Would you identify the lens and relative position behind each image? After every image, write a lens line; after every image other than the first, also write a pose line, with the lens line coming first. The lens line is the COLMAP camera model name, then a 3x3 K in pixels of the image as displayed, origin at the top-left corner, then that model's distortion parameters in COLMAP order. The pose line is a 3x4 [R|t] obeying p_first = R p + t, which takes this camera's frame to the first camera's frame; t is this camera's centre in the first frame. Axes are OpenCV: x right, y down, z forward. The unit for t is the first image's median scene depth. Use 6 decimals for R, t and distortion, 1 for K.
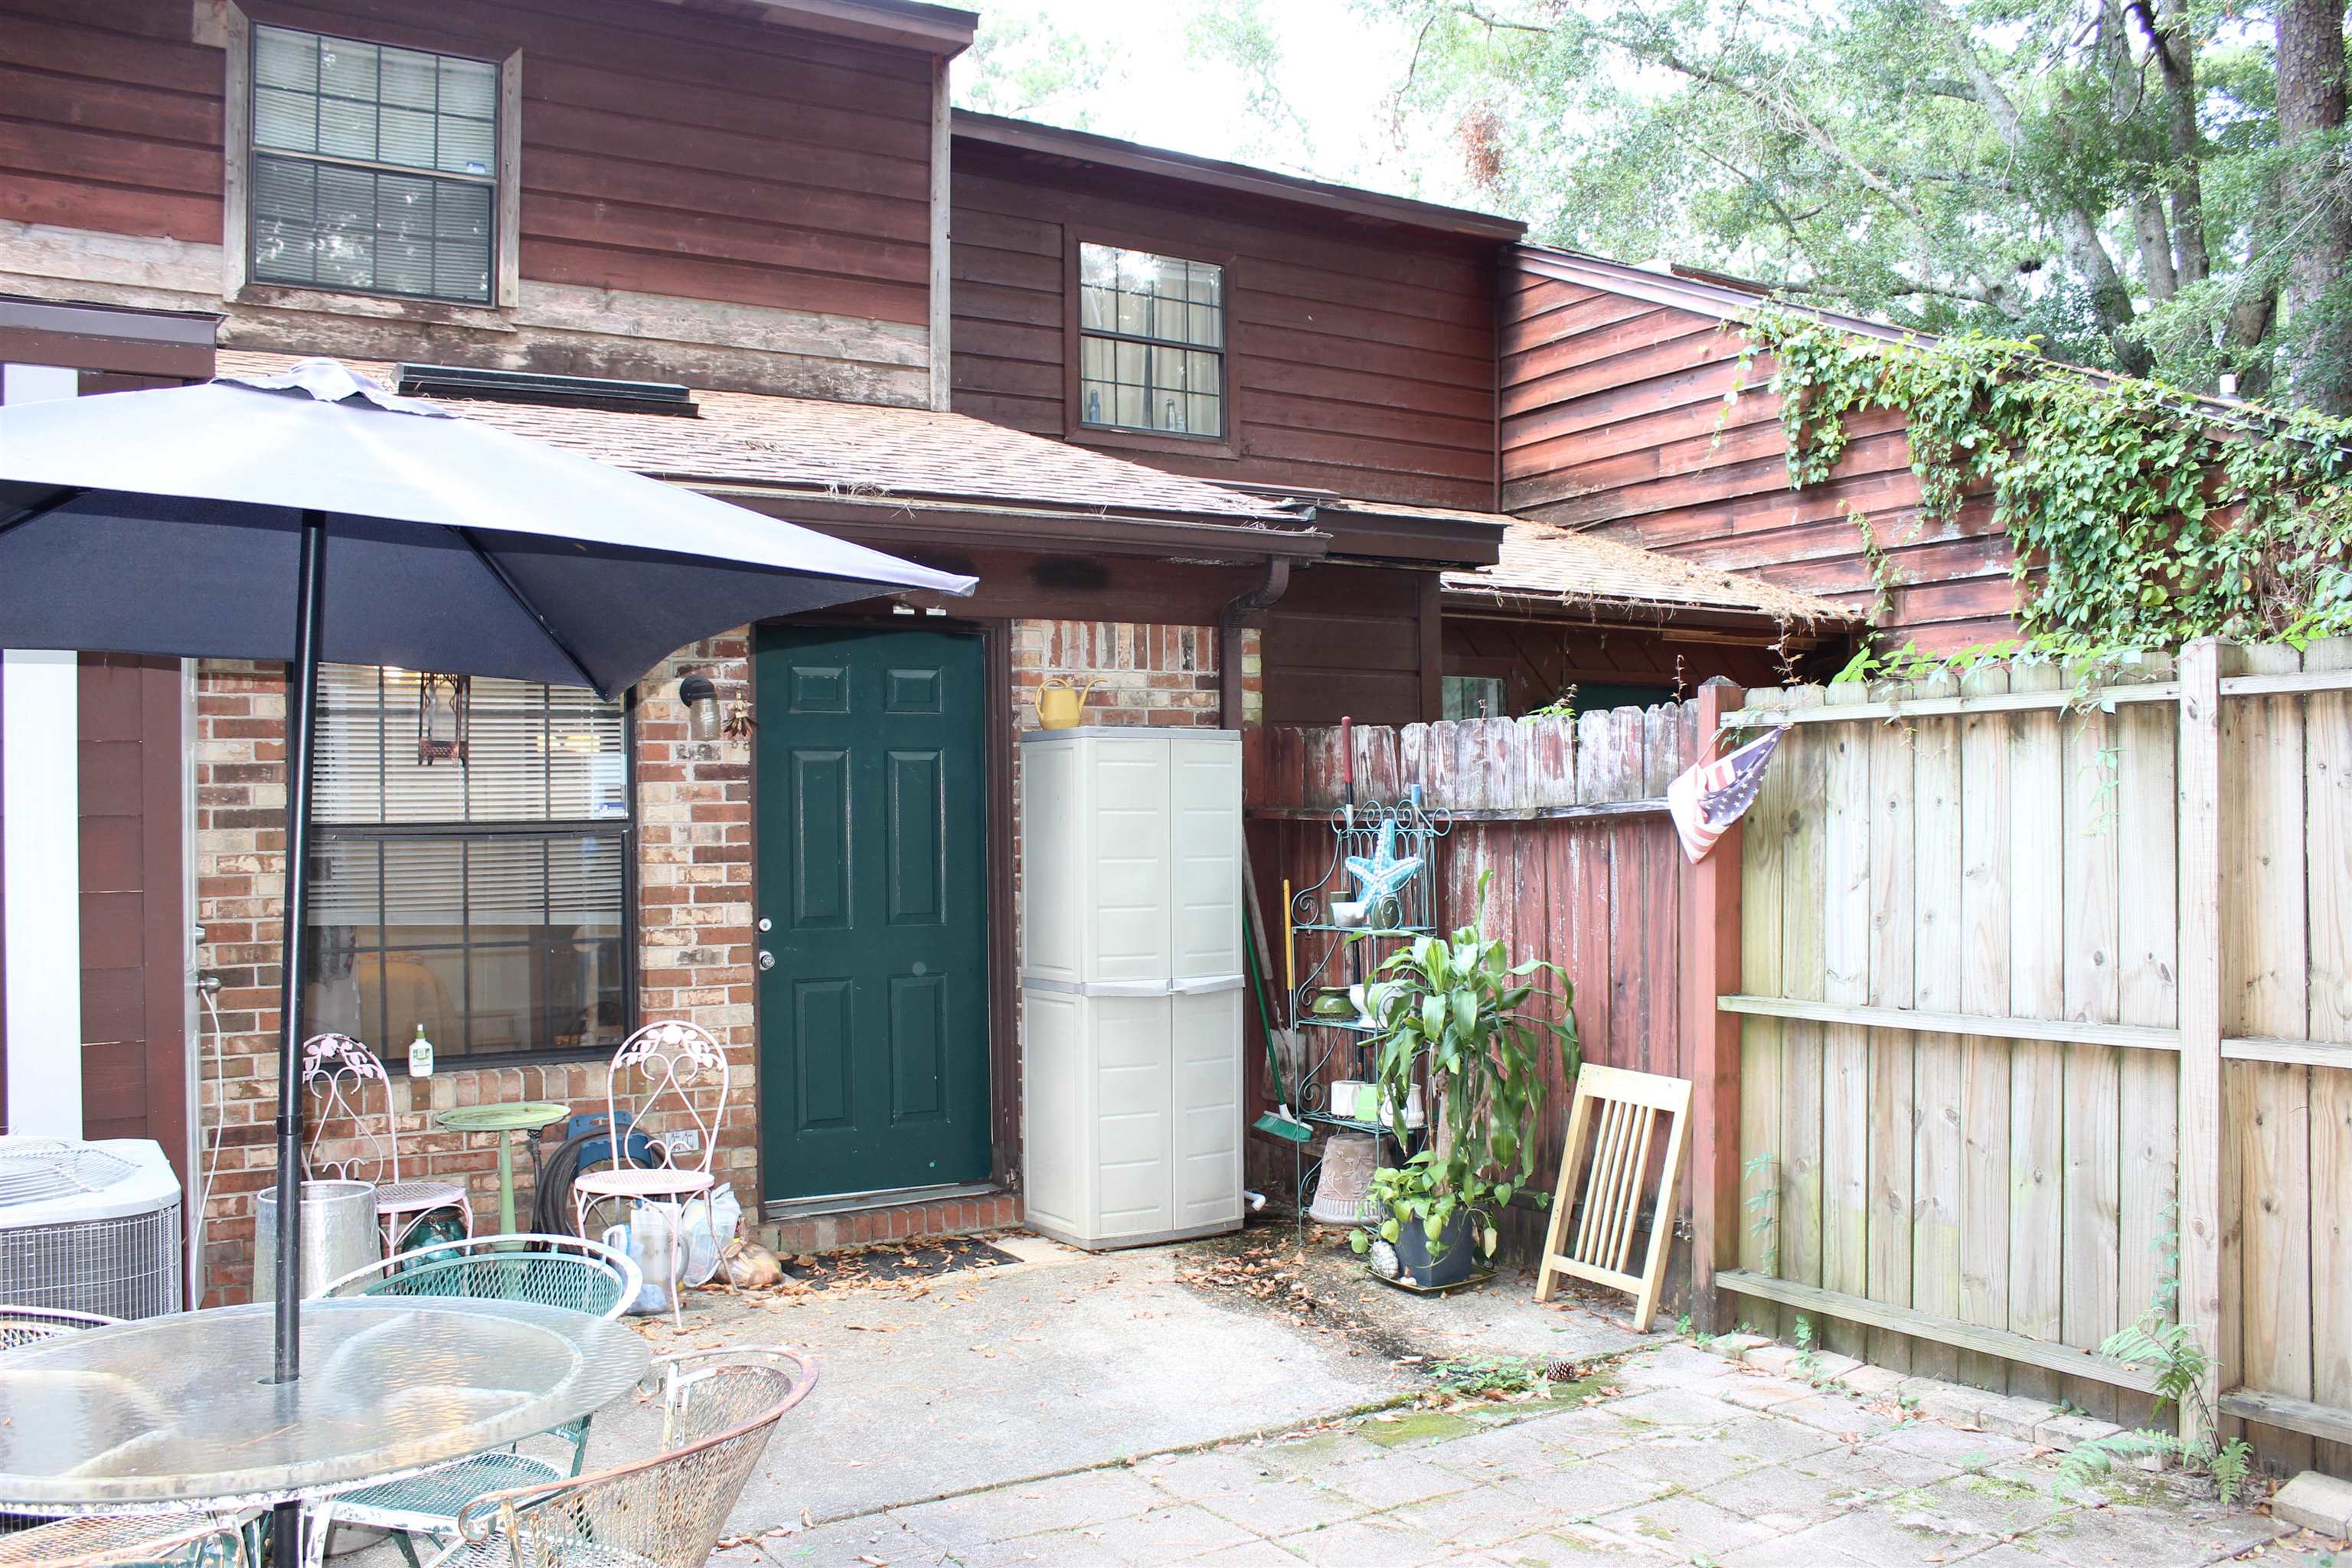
lens RADIAL K [[1945.3, 0, 1179.0], [0, 1945.3, 795.4], [0, 0, 1]] dist [-0.149007, 0.122181]
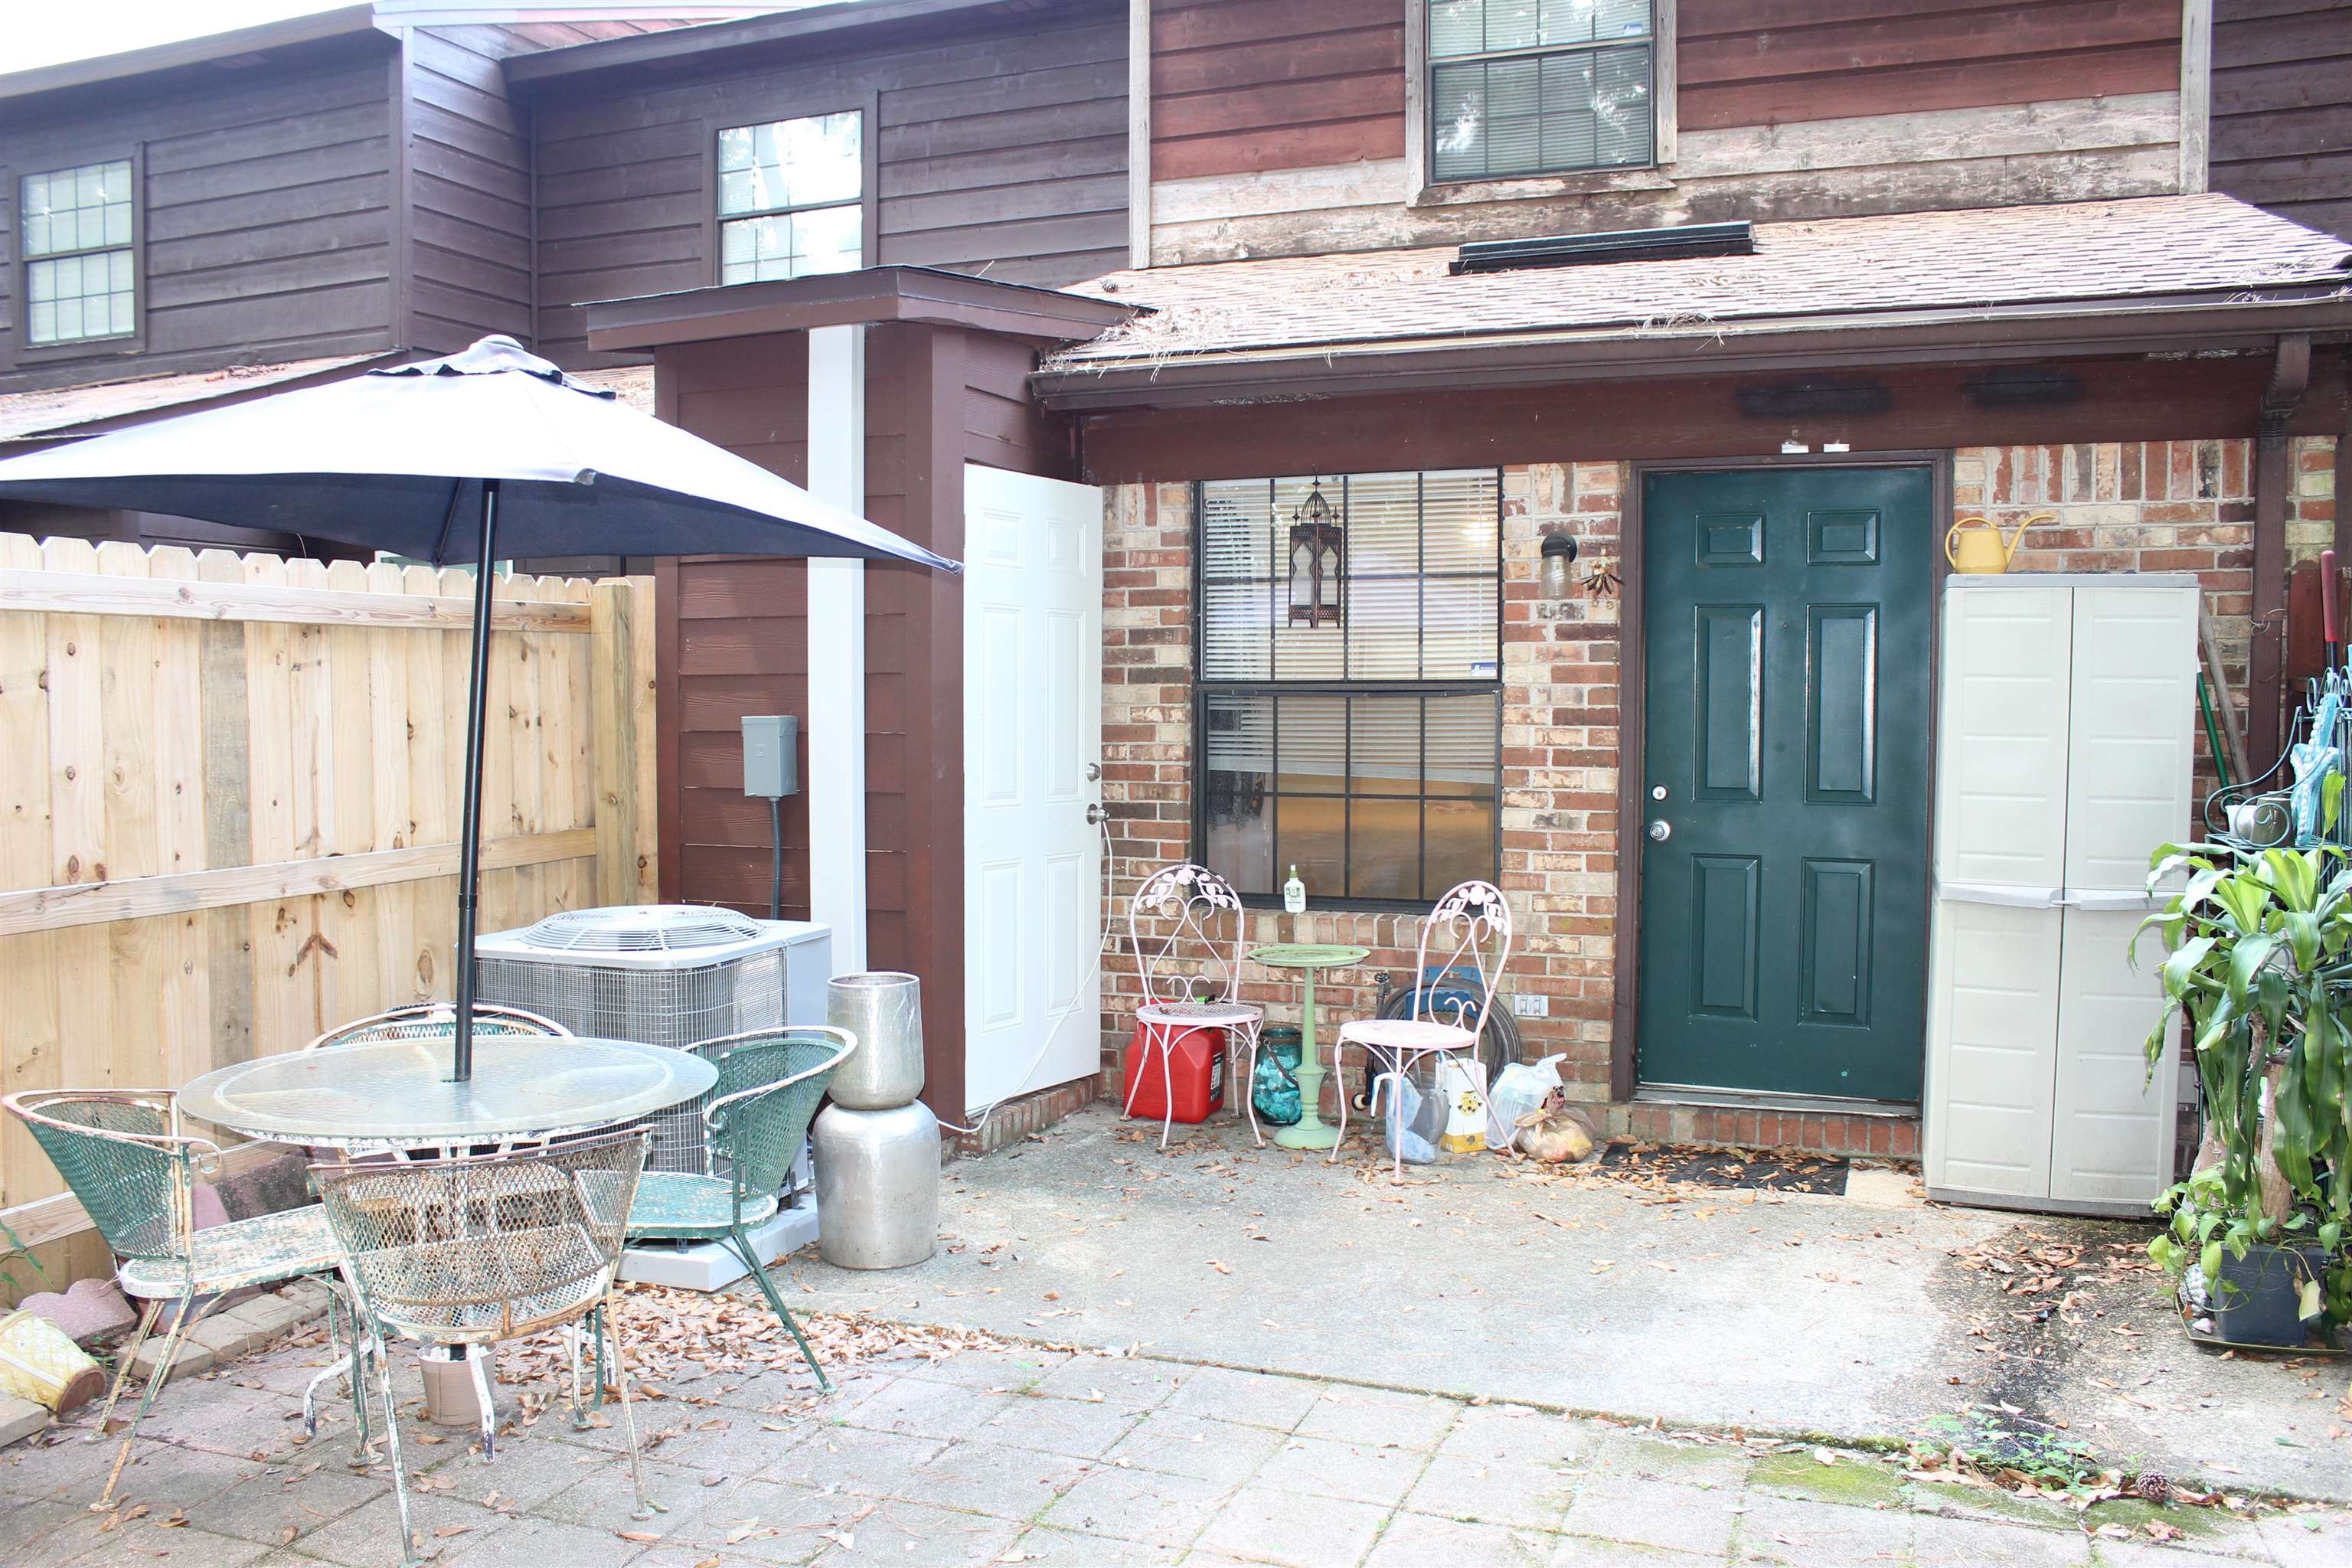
lens RADIAL K [[1945.3, 0, 1163.8], [0, 1945.3, 792.6], [0, 0, 1]] dist [-0.149007, 0.122181]
pose [[0.602758, 0.056352, -0.795932, 0.409822], [0.000842, 0.997458, 0.071258, -0.000880], [0.797923, -0.043621, 0.601178, 0.248624]]
